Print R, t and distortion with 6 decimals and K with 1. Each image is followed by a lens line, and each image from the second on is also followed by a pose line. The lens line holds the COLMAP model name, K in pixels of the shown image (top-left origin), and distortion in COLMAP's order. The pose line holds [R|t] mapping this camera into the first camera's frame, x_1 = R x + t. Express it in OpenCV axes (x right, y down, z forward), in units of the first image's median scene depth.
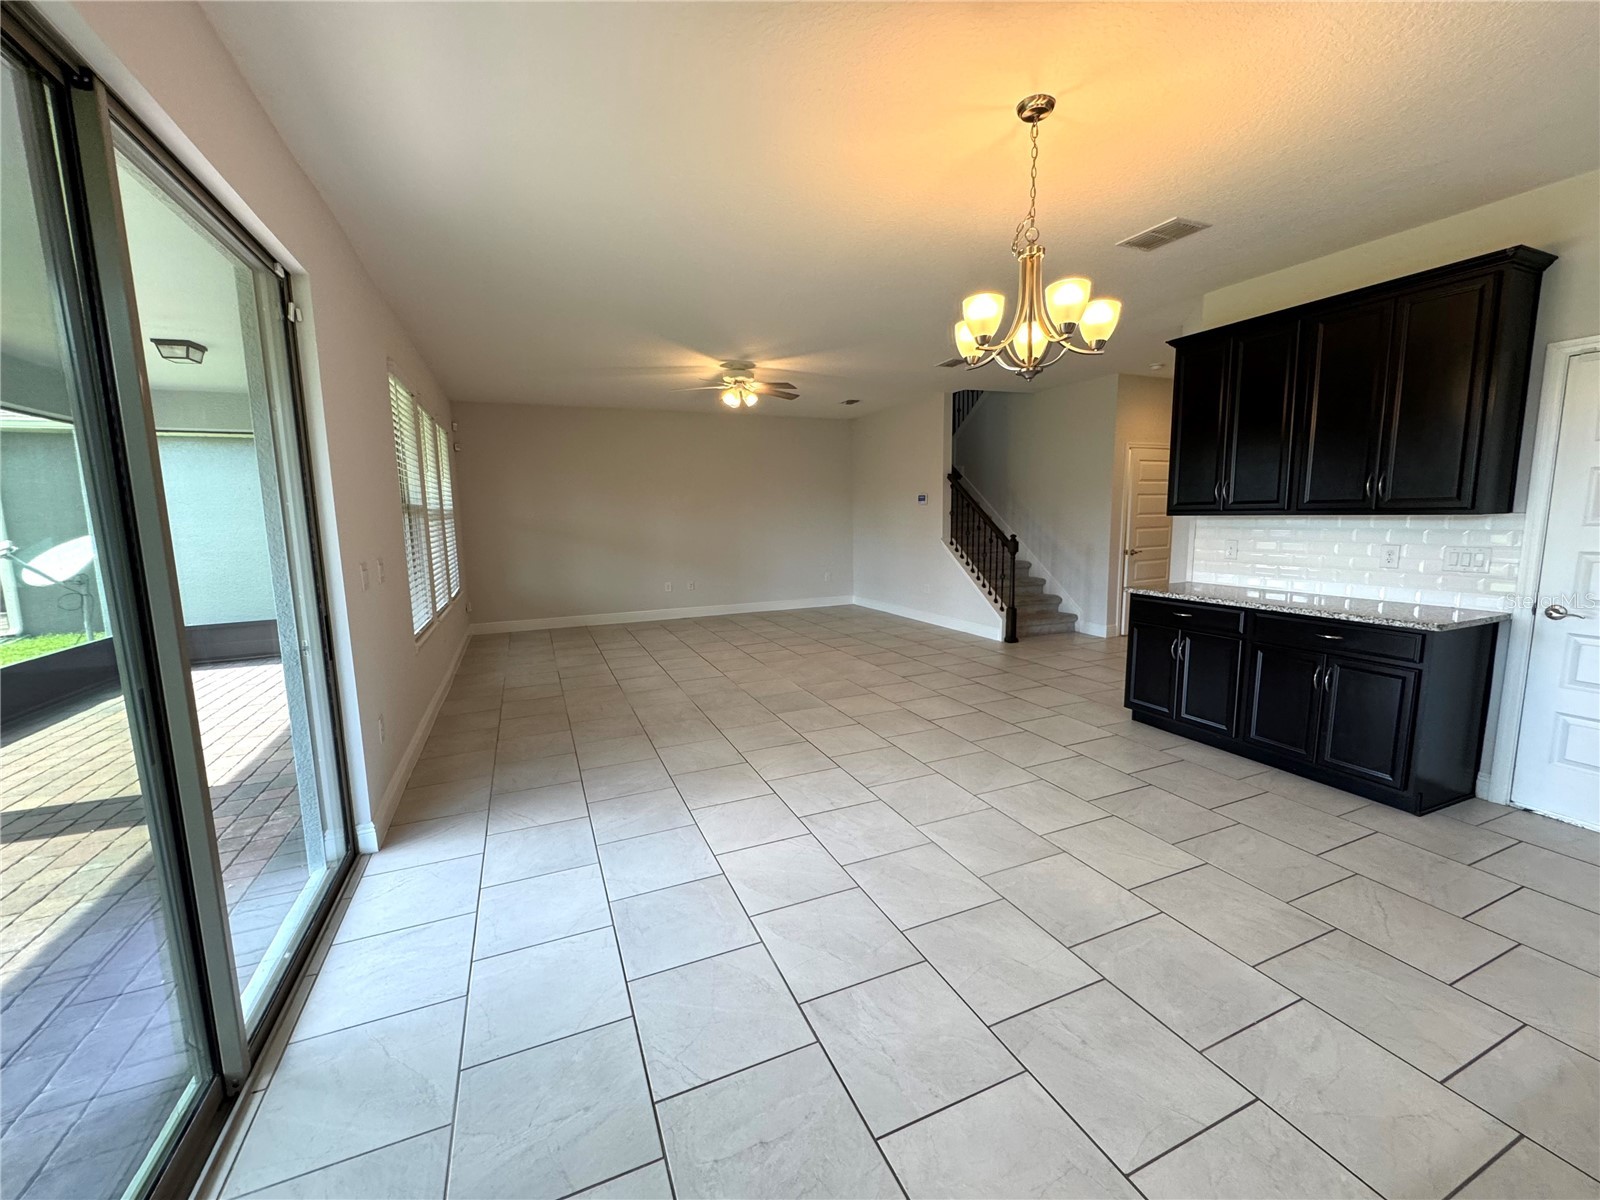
lens RADIAL K [[639.4, 0, 804.3], [0, 639.4, 597.3], [0, 0, 1]] dist [0.002613, 0.000327]
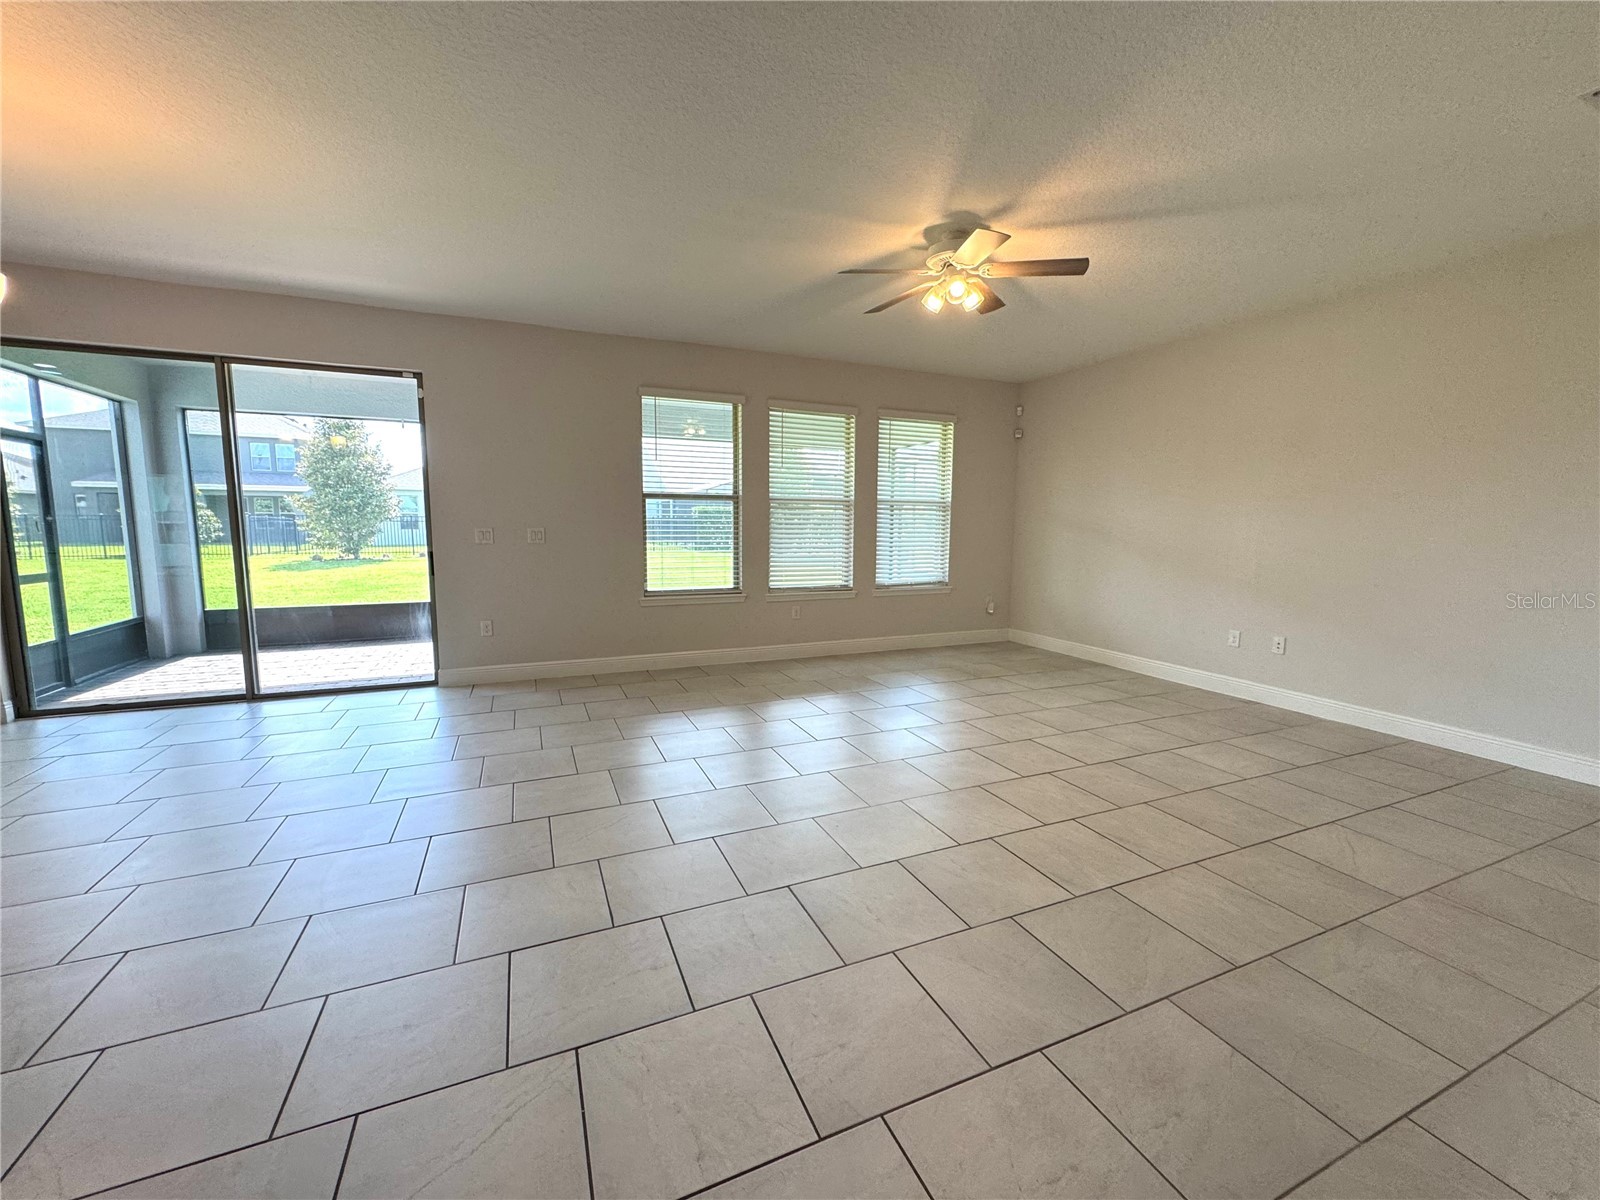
lens RADIAL K [[639.4, 0, 804.3], [0, 639.4, 597.3], [0, 0, 1]] dist [0.002613, 0.000327]
pose [[0.001200, 0.131117, -0.991366, 0.389523], [-0.141848, 0.981365, 0.129623, -0.080746], [0.989888, 0.140468, 0.019776, 0.707715]]
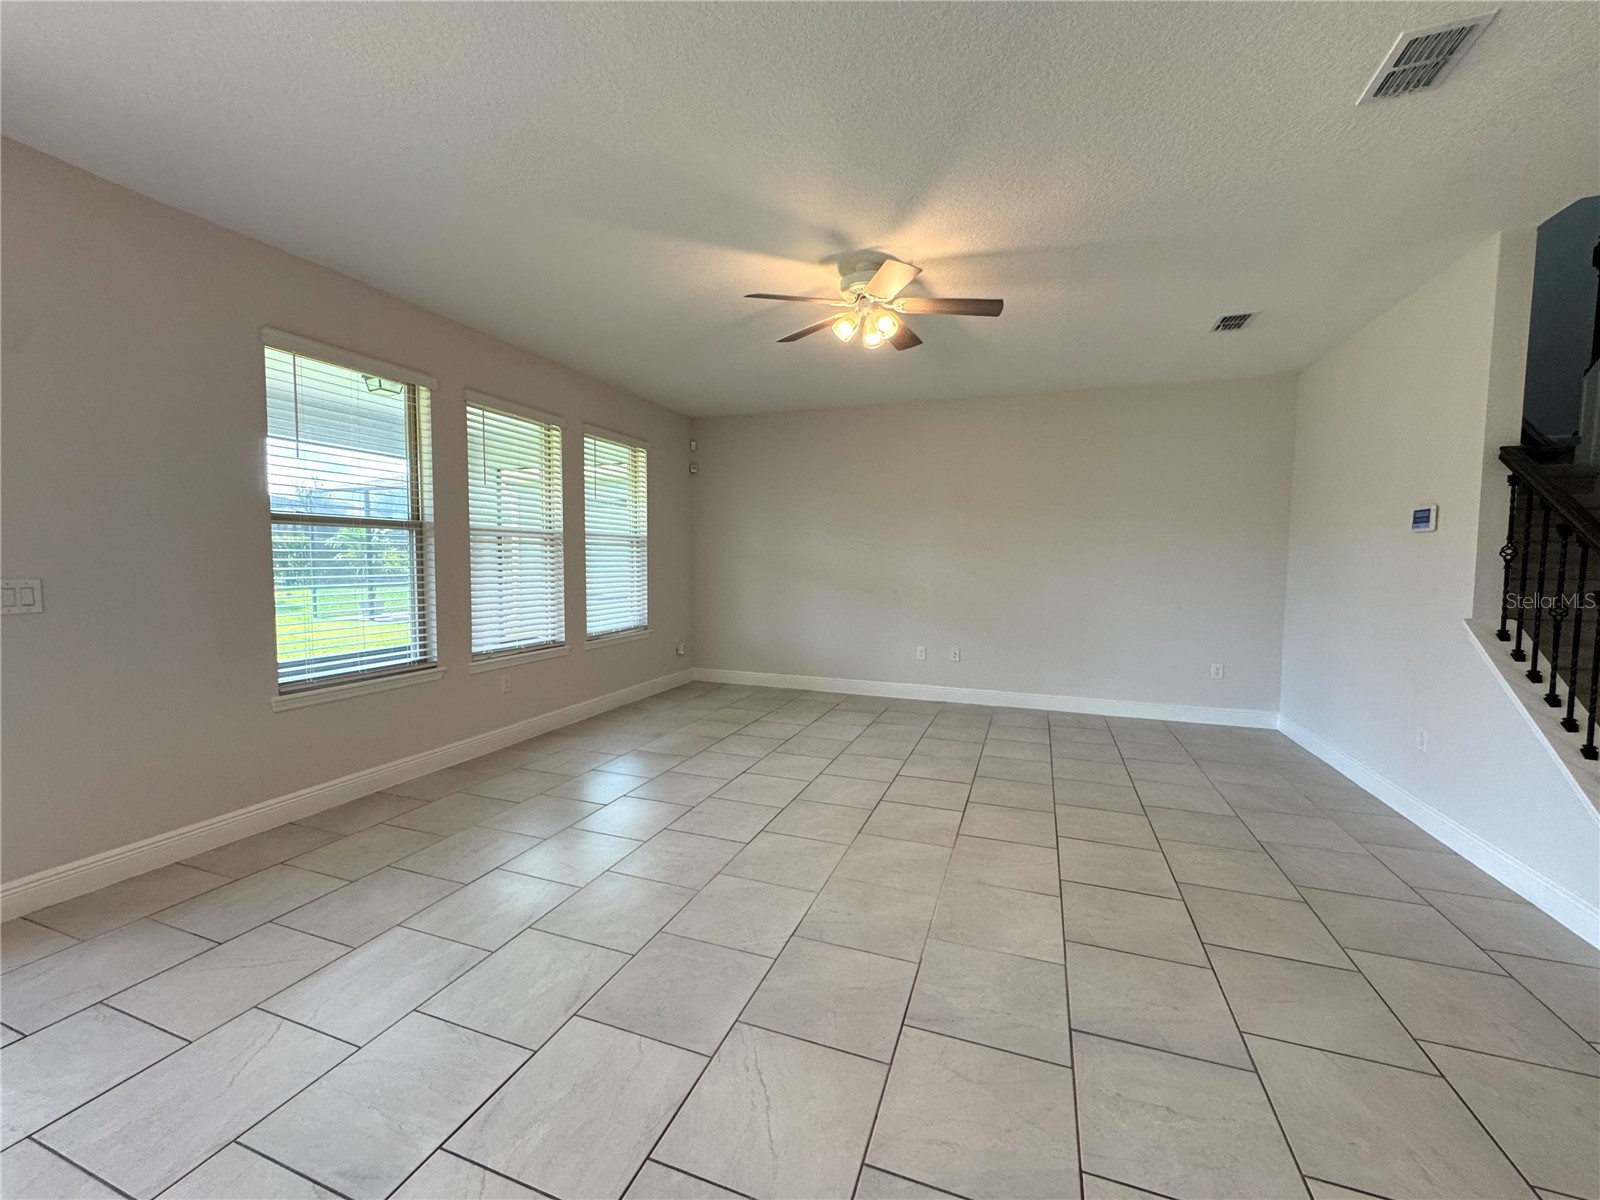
lens RADIAL K [[639.4, 0, 804.3], [0, 639.4, 597.3], [0, 0, 1]] dist [0.002613, 0.000327]
pose [[0.728403, 0.065935, -0.681969, 0.190901], [-0.111609, 0.993482, -0.023155, -0.052724], [0.675997, 0.092980, 0.731015, 0.466649]]
